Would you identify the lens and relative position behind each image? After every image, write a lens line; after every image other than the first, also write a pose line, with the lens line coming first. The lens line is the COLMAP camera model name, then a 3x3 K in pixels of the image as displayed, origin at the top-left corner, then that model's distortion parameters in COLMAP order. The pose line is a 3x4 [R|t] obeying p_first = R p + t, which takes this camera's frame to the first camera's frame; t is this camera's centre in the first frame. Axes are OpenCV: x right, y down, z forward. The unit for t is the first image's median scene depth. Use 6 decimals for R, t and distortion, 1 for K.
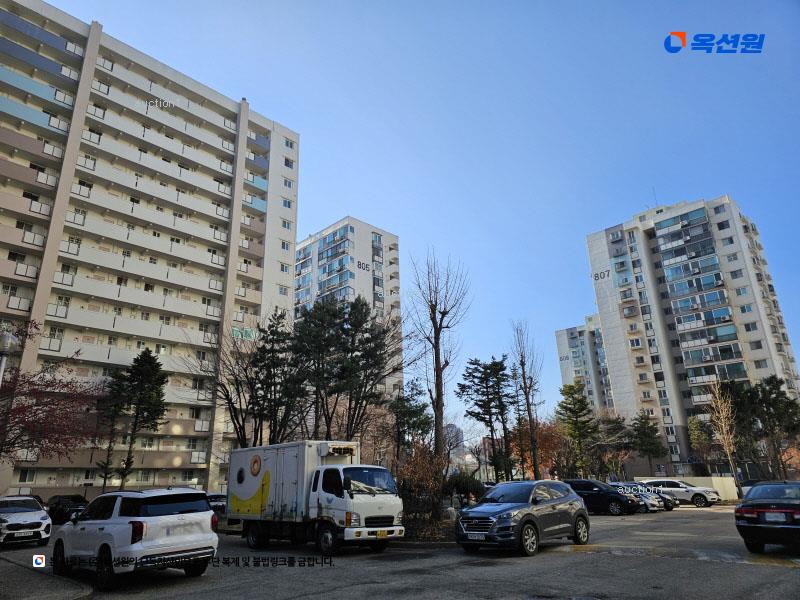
lens RADIAL K [[523.7, 0, 398.8], [0, 523.7, 301.6], [0, 0, 1]] dist [0.036856, -0.001054]
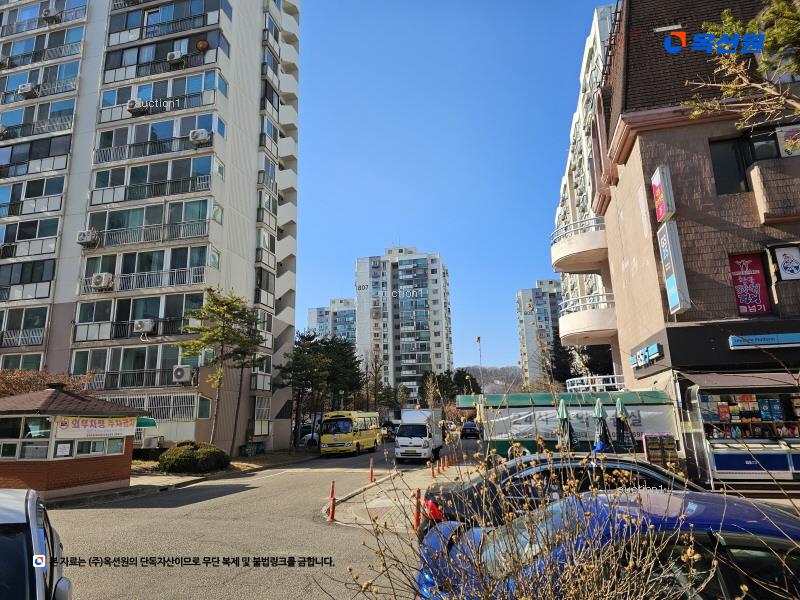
lens RADIAL K [[523.7, 0, 397.8], [0, 523.7, 297.1], [0, 0, 1]] dist [0.036856, -0.001054]
pose [[0.851911, 0.129744, 0.507359, -0.309591], [-0.172881, 0.984186, 0.038605, -0.106583], [-0.494327, -0.120601, 0.860870, -0.370185]]
